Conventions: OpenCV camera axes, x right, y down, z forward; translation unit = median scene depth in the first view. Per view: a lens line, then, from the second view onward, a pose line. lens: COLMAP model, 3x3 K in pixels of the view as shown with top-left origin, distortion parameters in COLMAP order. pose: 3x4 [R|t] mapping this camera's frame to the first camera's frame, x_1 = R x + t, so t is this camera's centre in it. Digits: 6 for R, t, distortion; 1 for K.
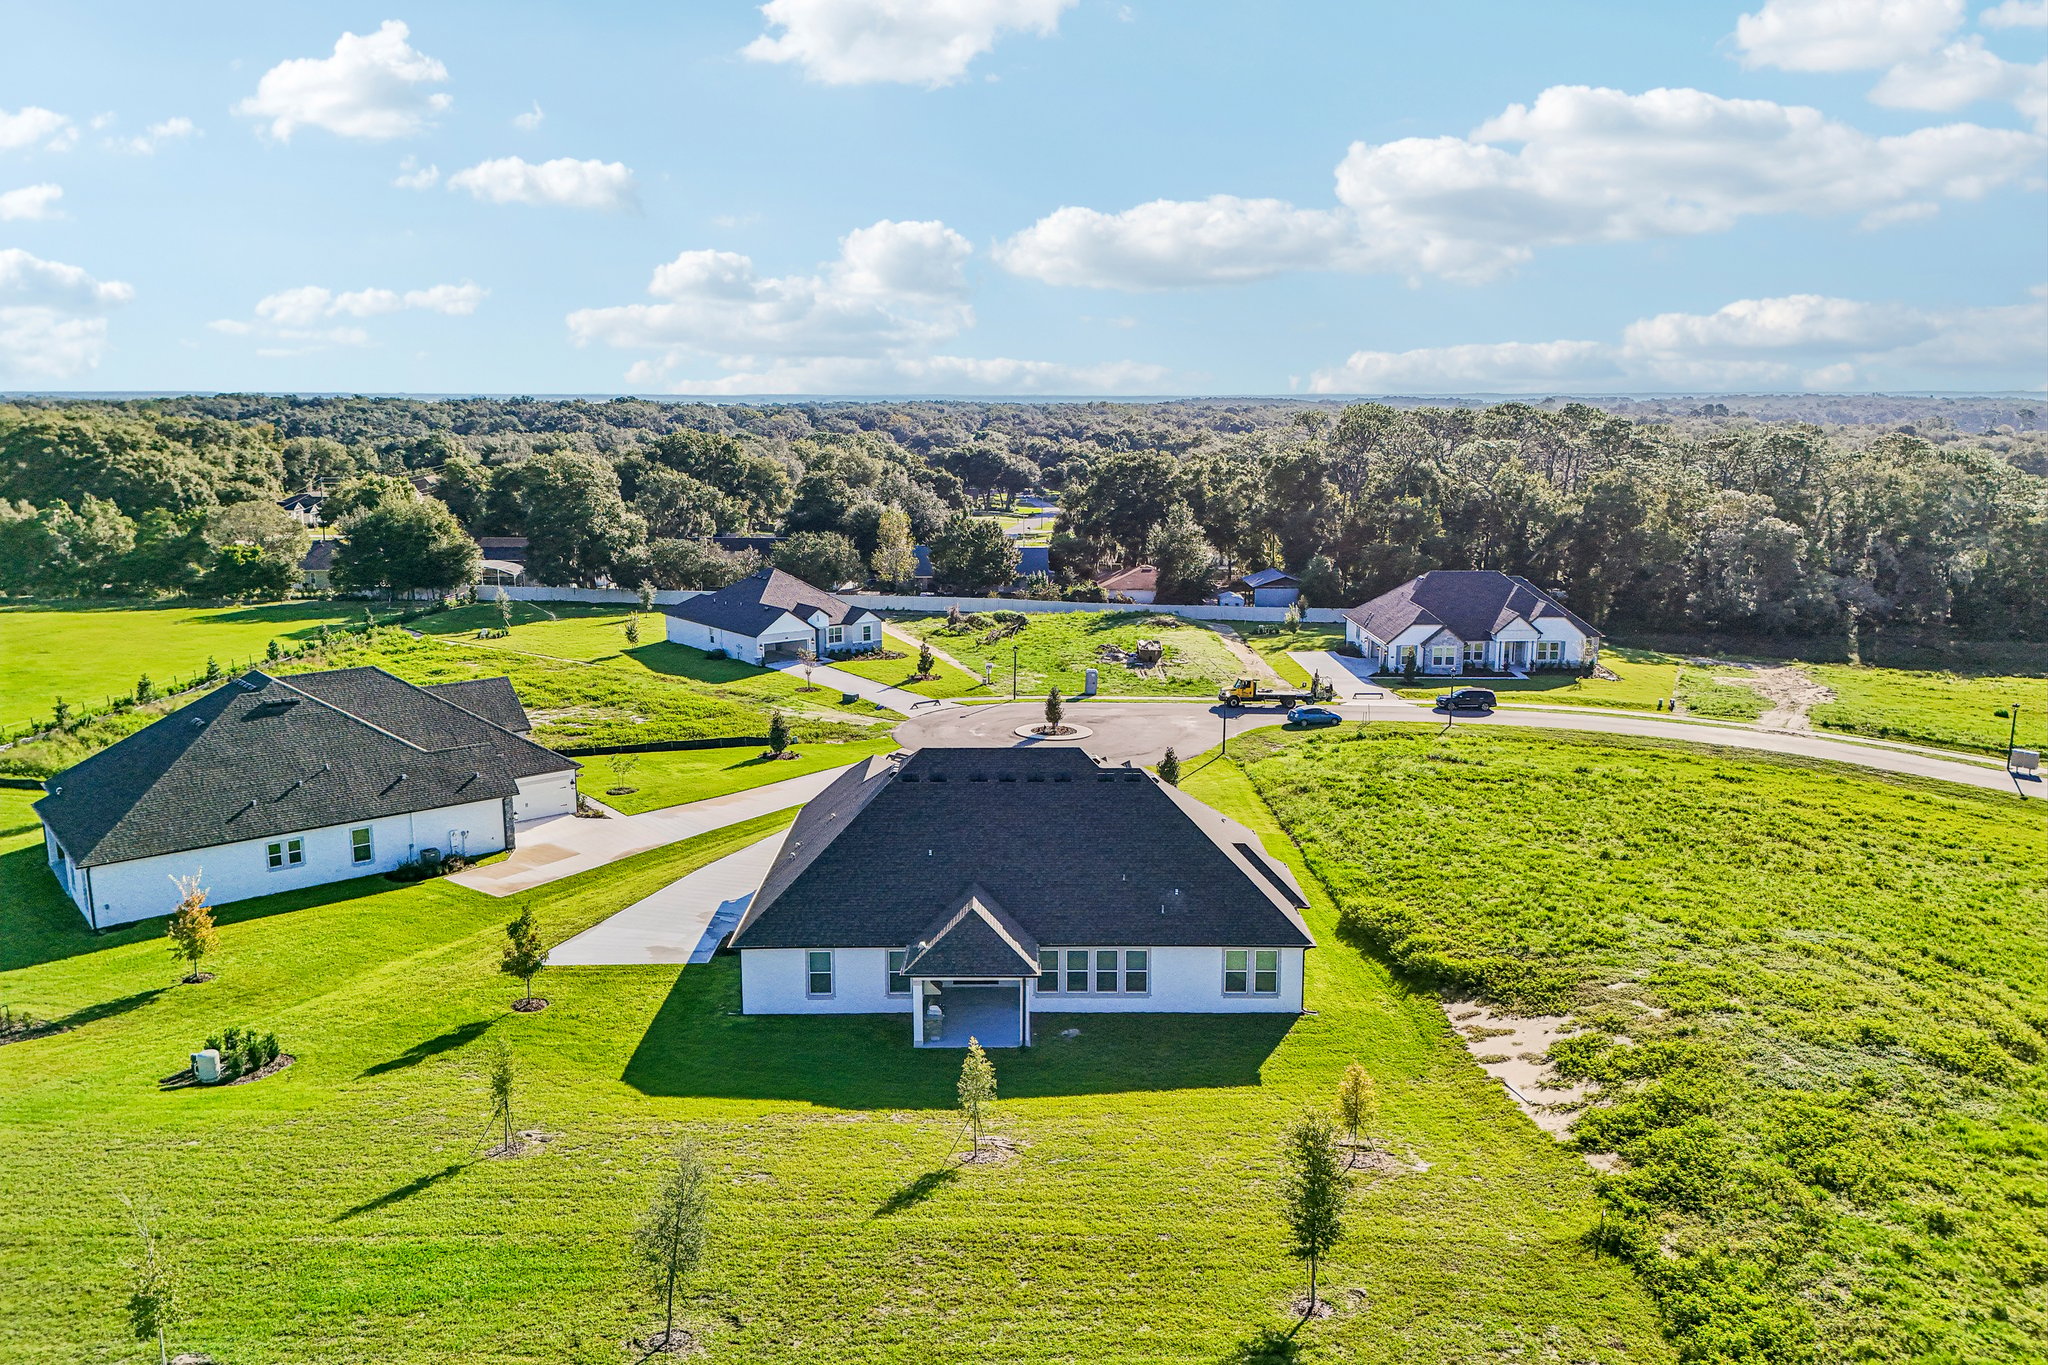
lens RADIAL K [[1480.9, 0, 1024.0], [0, 1480.9, 682.5], [0, 0, 1]] dist [0.072585, -0.095280]
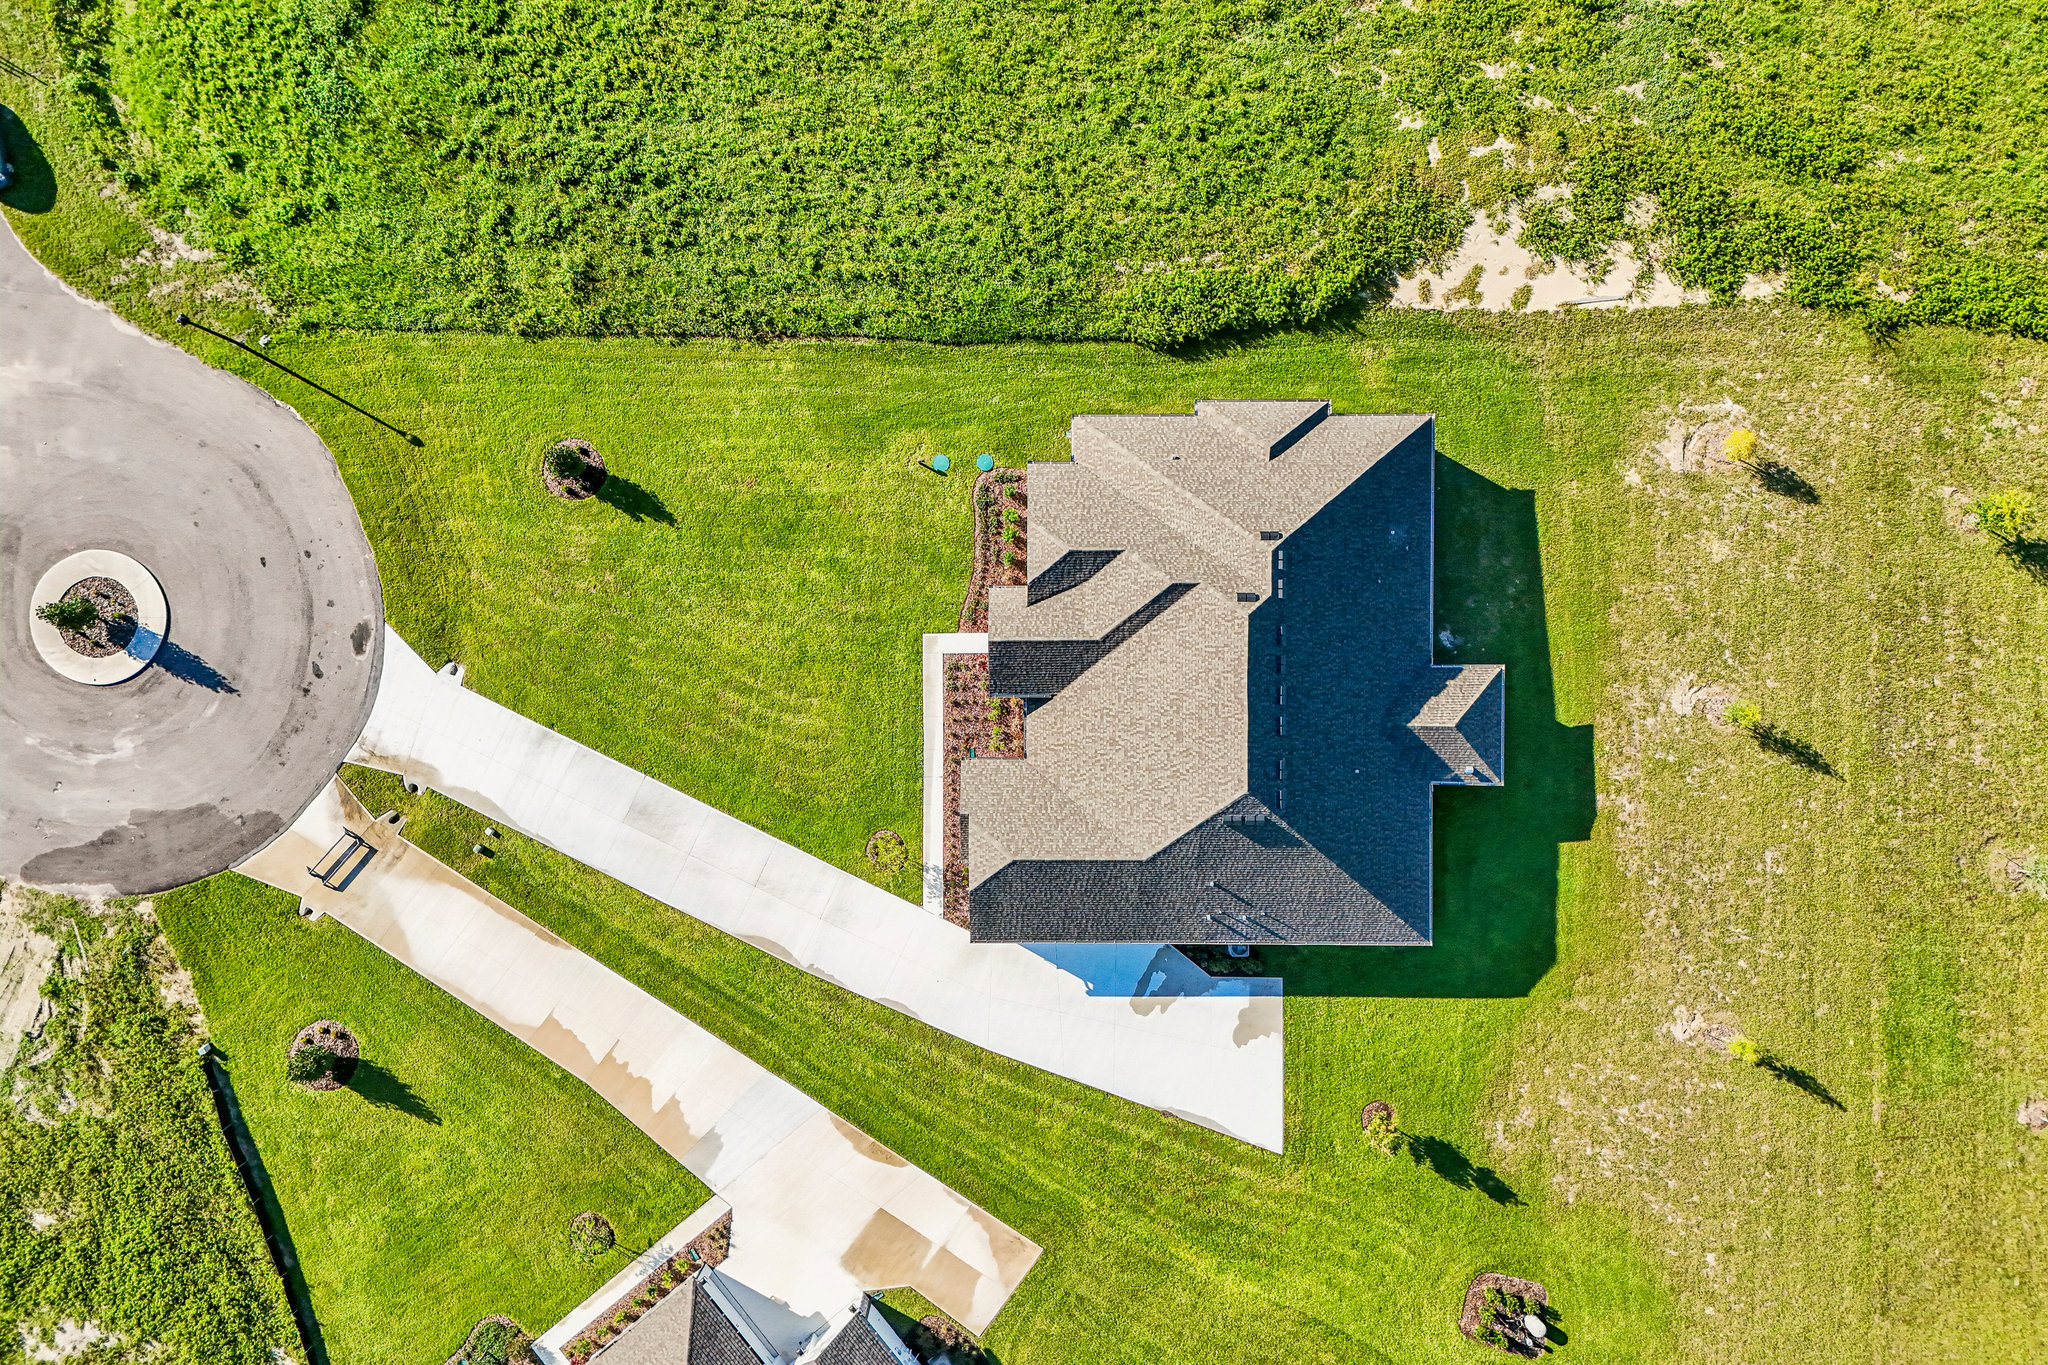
lens RADIAL K [[1480.9, 0, 1024.0], [0, 1480.9, 682.5], [0, 0, 1]] dist [0.072585, -0.095280]
pose [[0.003420, -0.999701, -0.024197, 0.007417], [0.186709, -0.023133, 0.982143, -0.294408], [-0.982409, -0.007877, 0.186574, 0.331235]]
